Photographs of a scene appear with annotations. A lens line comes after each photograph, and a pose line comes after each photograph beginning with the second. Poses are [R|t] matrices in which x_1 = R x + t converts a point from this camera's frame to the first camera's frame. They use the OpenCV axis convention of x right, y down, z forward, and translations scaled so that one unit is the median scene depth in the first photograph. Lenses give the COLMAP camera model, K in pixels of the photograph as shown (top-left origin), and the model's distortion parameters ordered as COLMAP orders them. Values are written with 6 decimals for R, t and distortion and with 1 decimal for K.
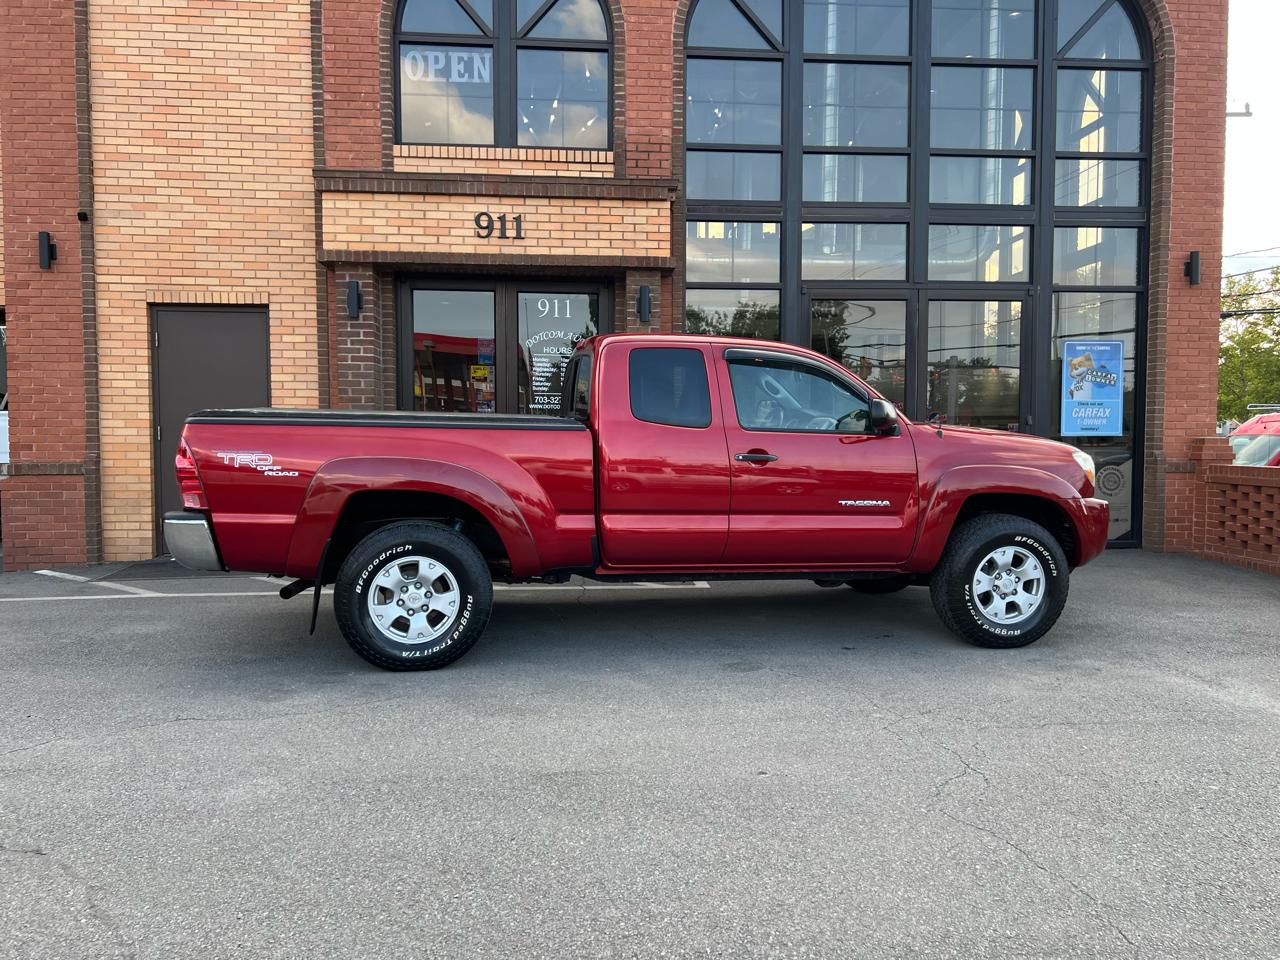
lens RADIAL K [[967.4, 0, 639.1], [0, 967.4, 482.8], [0, 0, 1]] dist [0.052865, -0.060970]
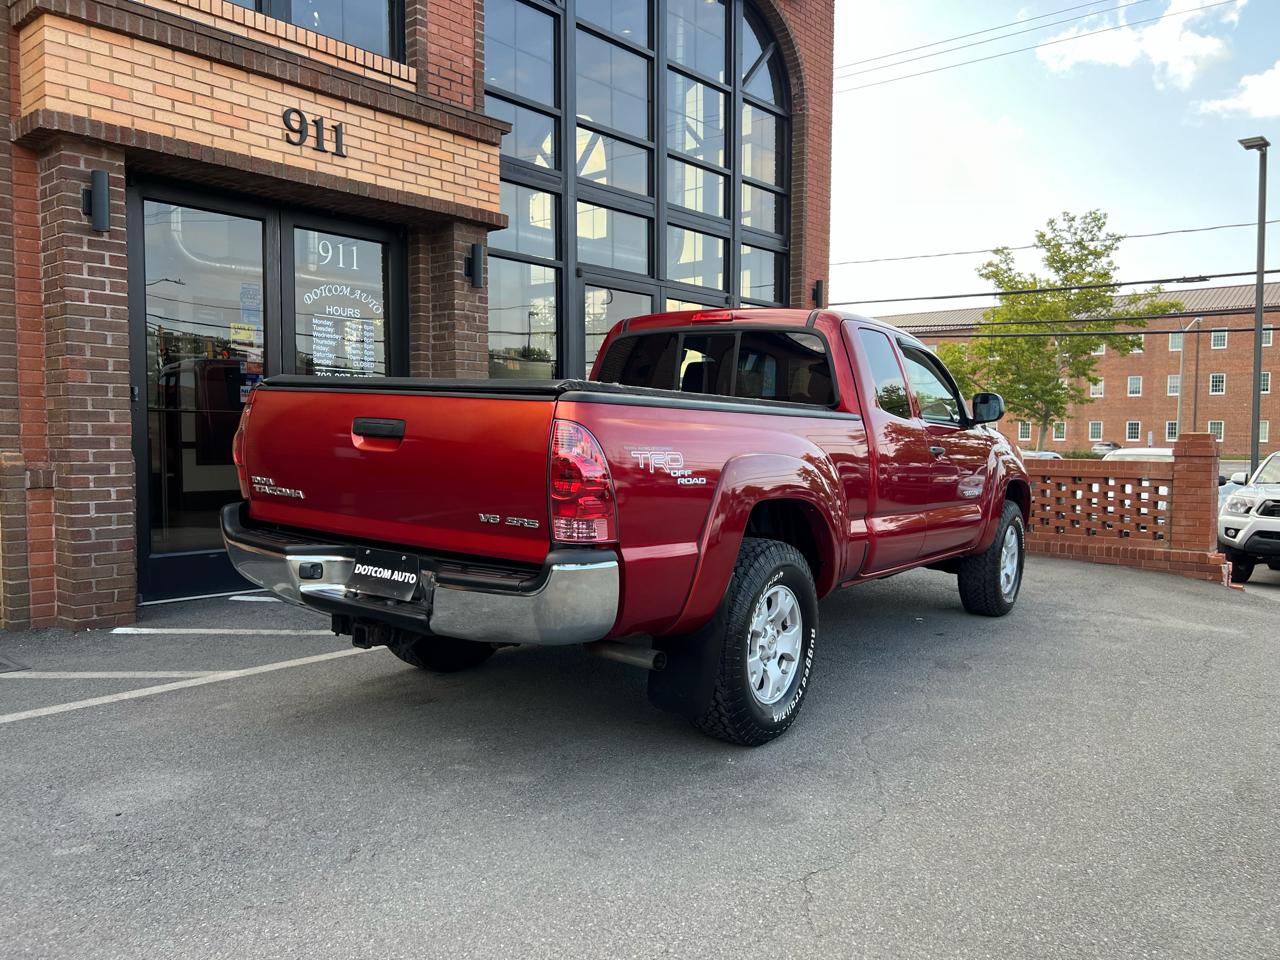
lens RADIAL K [[971.4, 0, 656.5], [0, 971.4, 483.9], [0, 0, 1]] dist [0.047659, -0.054252]
pose [[0.708859, -0.033225, 0.704567, -0.475071], [0.028434, 0.999424, 0.018523, -0.011423], [-0.704777, 0.006904, 0.709395, 0.306039]]
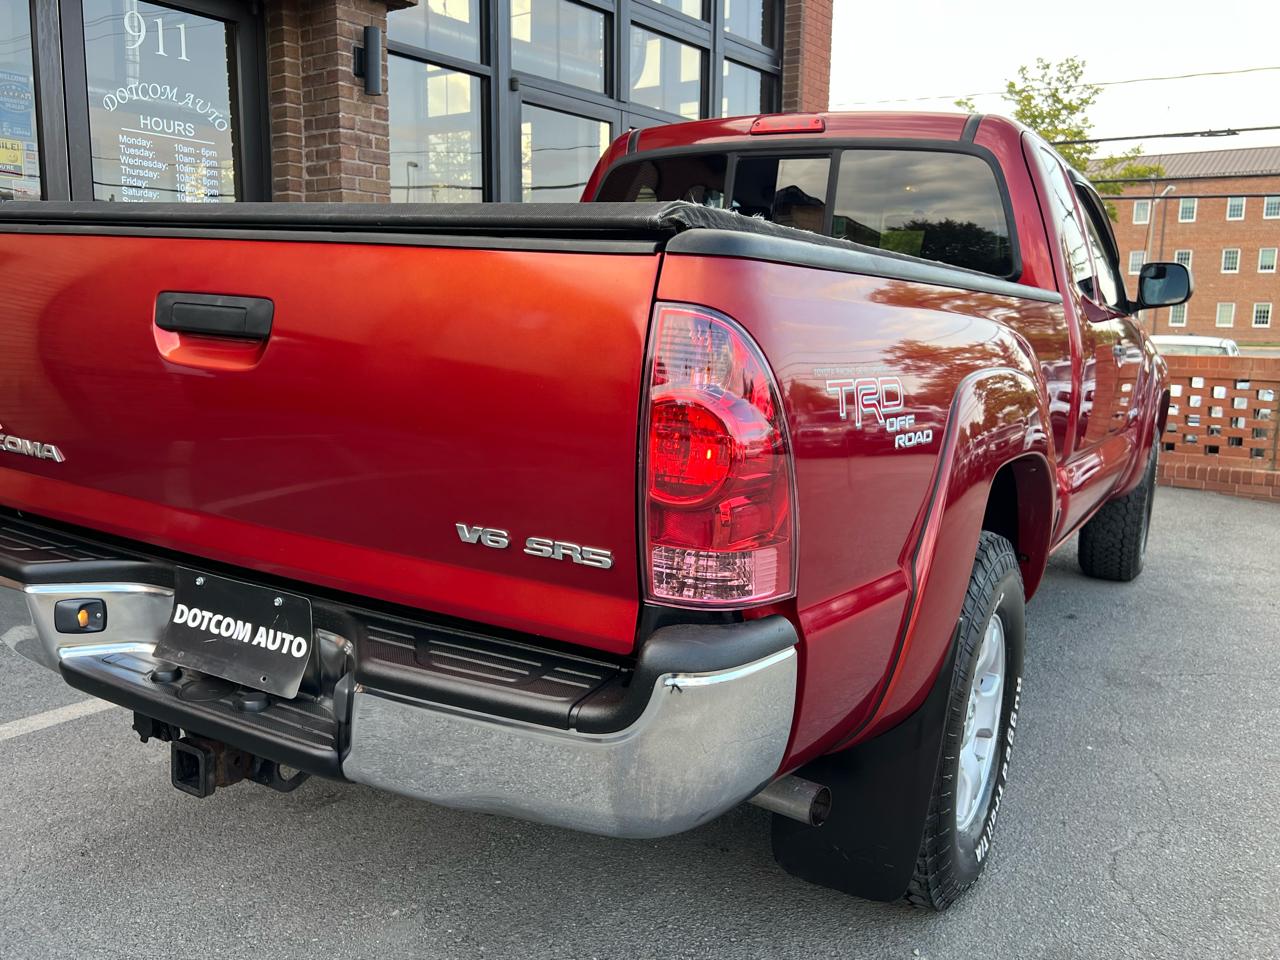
lens RADIAL K [[1081.1, 0, 635.4], [0, 1081.1, 479.0], [0, 0, 1]] dist [0.006985, 0.011606]
pose [[0.656585, -0.106547, 0.746688, -0.378541], [0.022307, 0.992282, 0.121976, -0.022420], [-0.753922, -0.063431, 0.653895, 0.471752]]
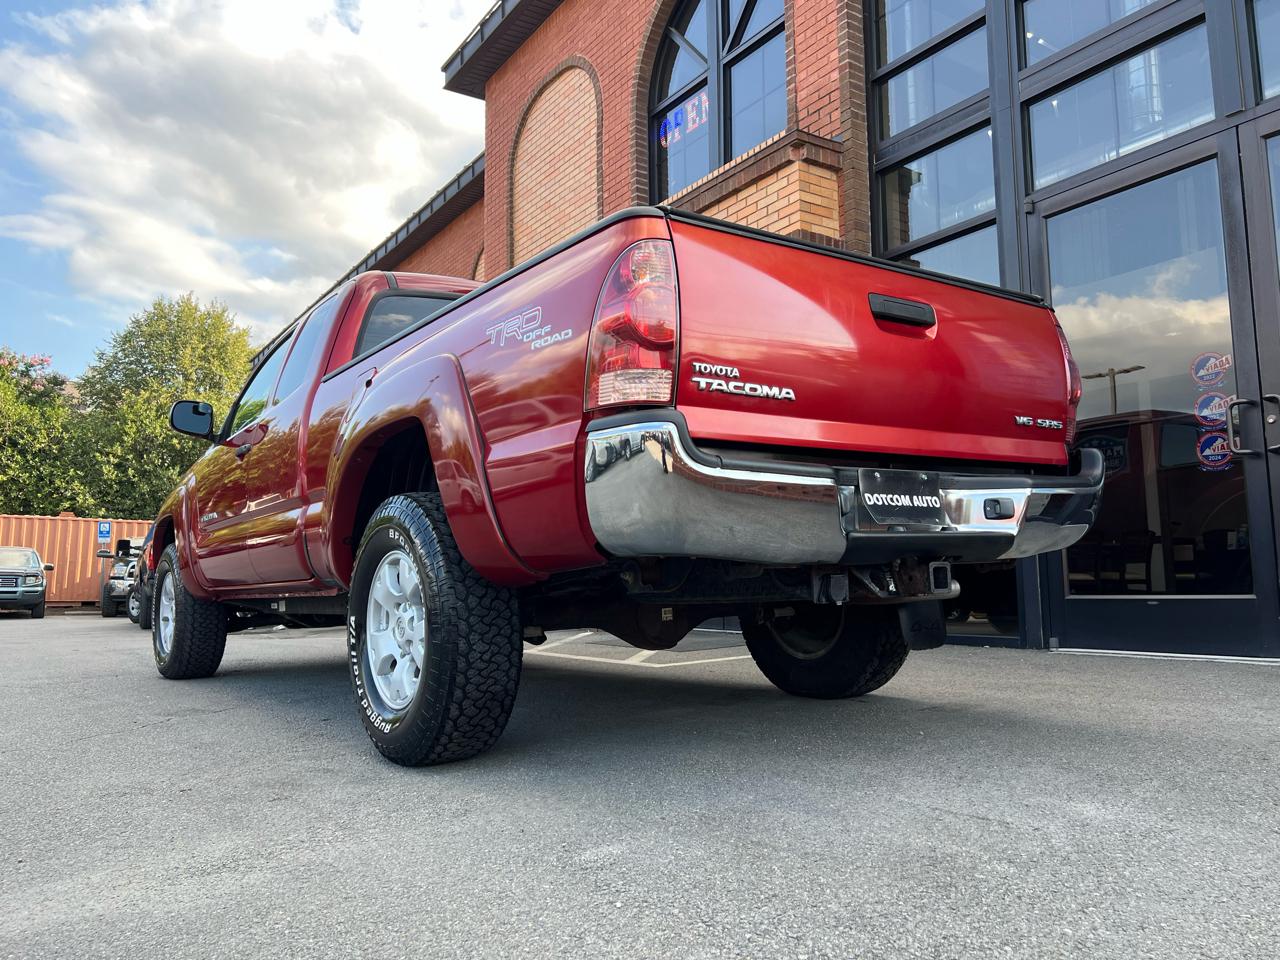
lens RADIAL K [[962.6, 0, 647.6], [0, 962.6, 468.8], [0, 0, 1]] dist [0.041940, -0.039090]
pose [[0.493362, -0.117088, -0.861908, 0.590843], [-0.028163, 0.988229, -0.150369, 0.062000], [0.869368, 0.098460, 0.484257, 0.557208]]
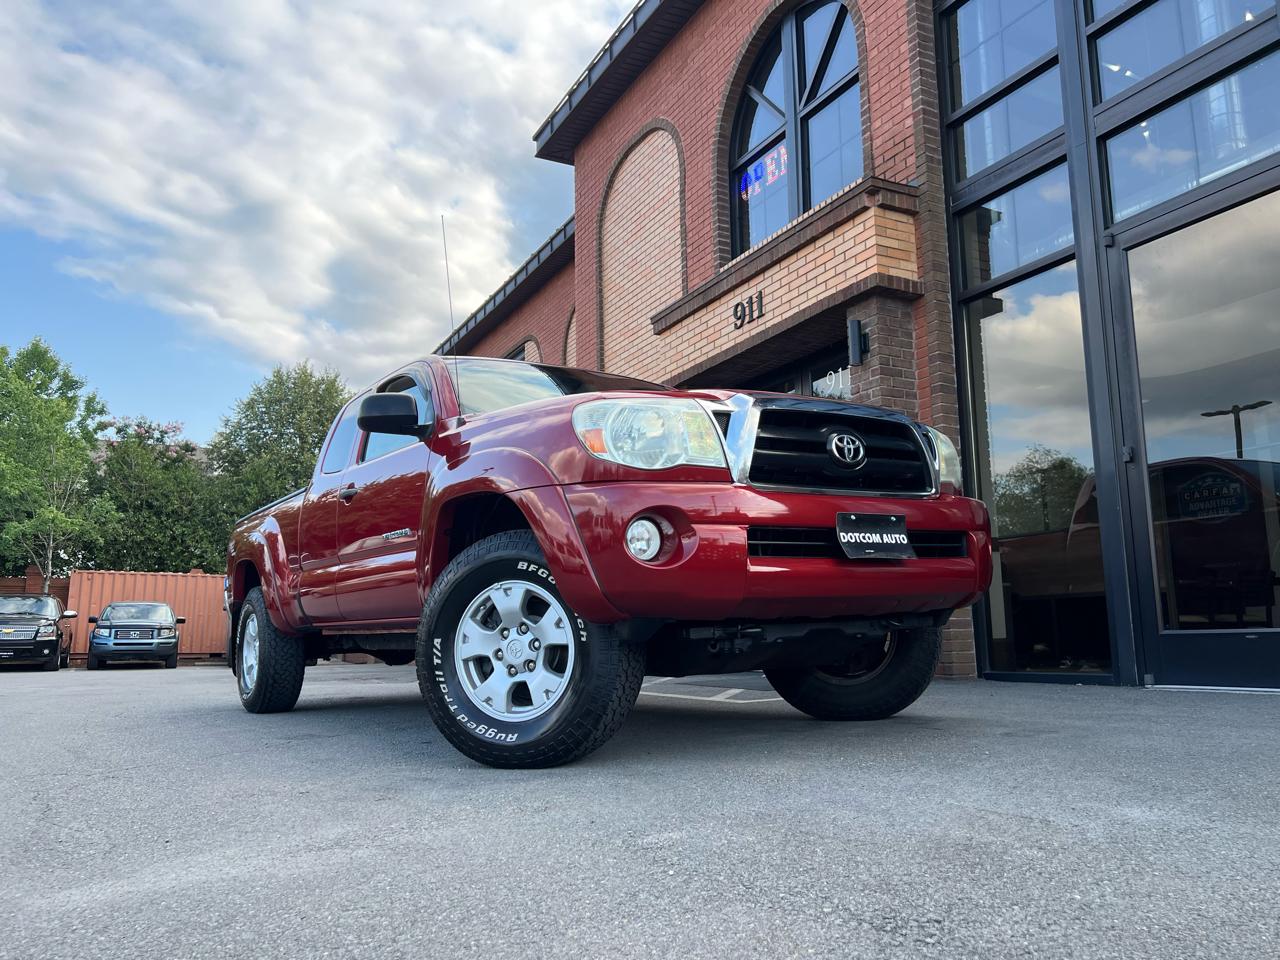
lens RADIAL K [[962.4, 0, 635.3], [0, 962.4, 487.1], [0, 0, 1]] dist [0.075514, -0.123735]
pose [[0.389891, -0.157332, -0.907321, 0.617414], [-0.028391, 0.982774, -0.182616, 0.073105], [0.920423, 0.096960, 0.378708, 0.556051]]
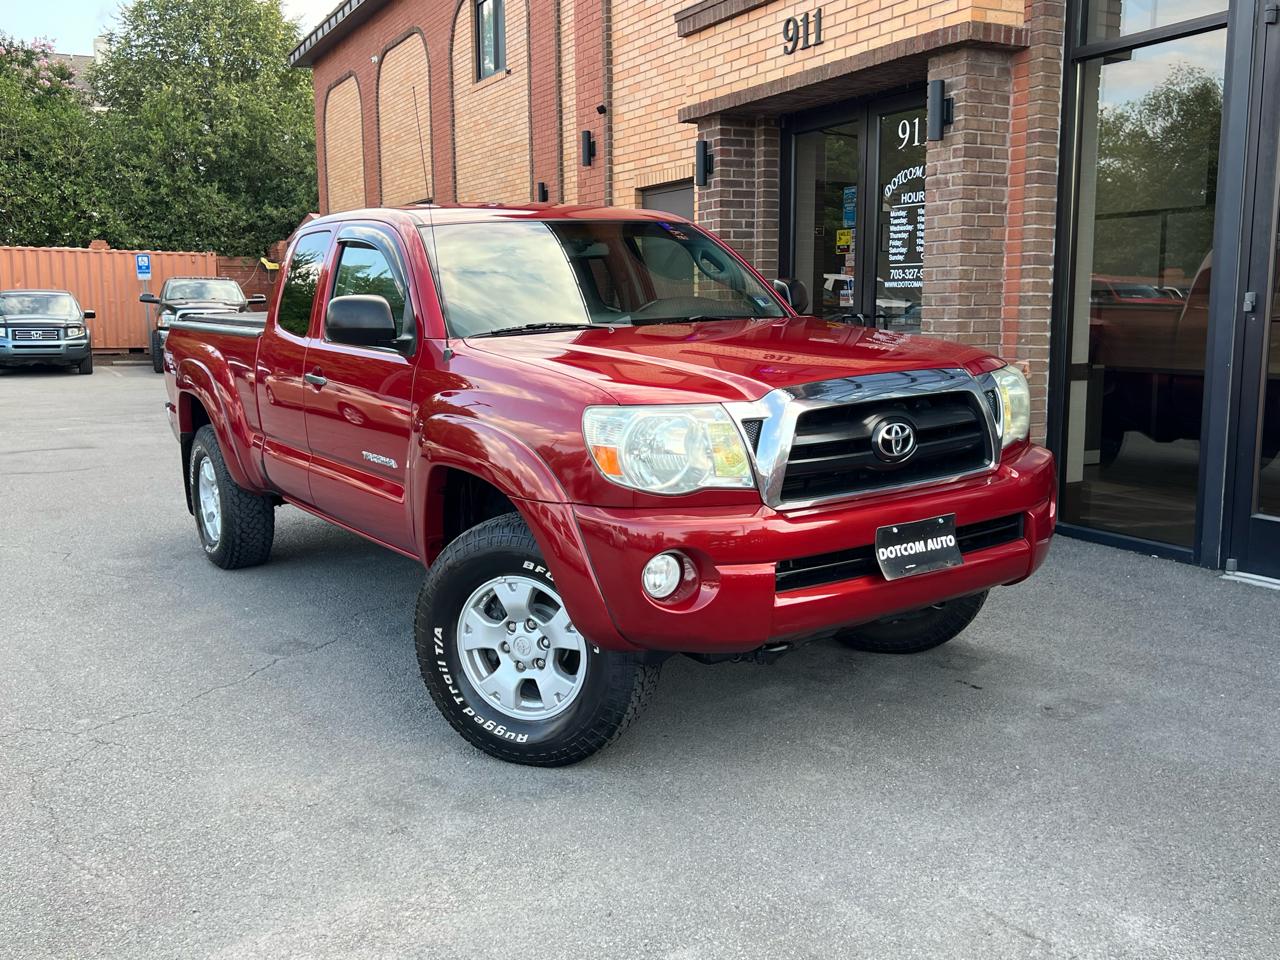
lens RADIAL K [[1209.6, 0, 644.3], [0, 1209.6, 480.1], [0, 0, 1]] dist [0.063533, -0.099493]
pose [[0.385367, 0.126751, -0.914017, 0.656745], [-0.034416, 0.991806, 0.123028, -0.044318], [0.922121, -0.015954, 0.386572, 0.534260]]
